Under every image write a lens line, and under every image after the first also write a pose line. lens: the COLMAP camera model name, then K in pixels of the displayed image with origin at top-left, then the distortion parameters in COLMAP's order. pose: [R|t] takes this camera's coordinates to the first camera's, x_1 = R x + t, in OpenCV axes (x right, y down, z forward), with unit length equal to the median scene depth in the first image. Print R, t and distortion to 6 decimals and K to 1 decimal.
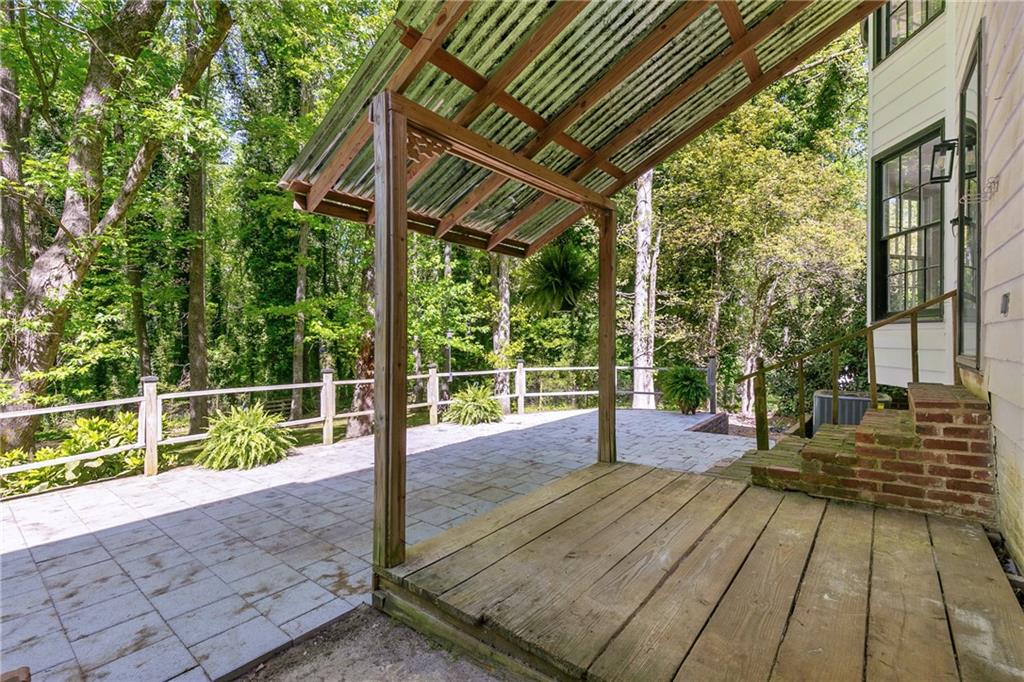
lens RADIAL K [[458.8, 0, 517.2], [0, 458.8, 340.2], [0, 0, 1]] dist [0.015223, -0.000603]
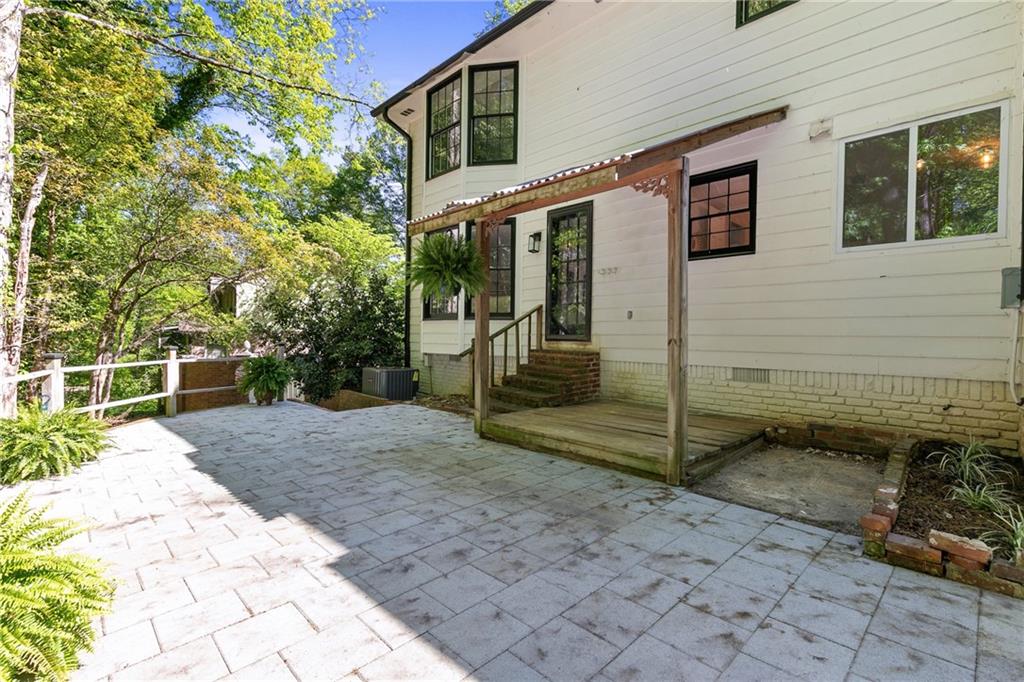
lens RADIAL K [[458.8, 0, 516.4], [0, 458.8, 342.0], [0, 0, 1]] dist [0.015223, -0.000603]
pose [[0.116381, -0.001627, 0.993203, -1.494162], [-0.007400, 0.999969, 0.002505, 0.068930], [-0.993177, -0.007642, 0.116365, 1.086423]]
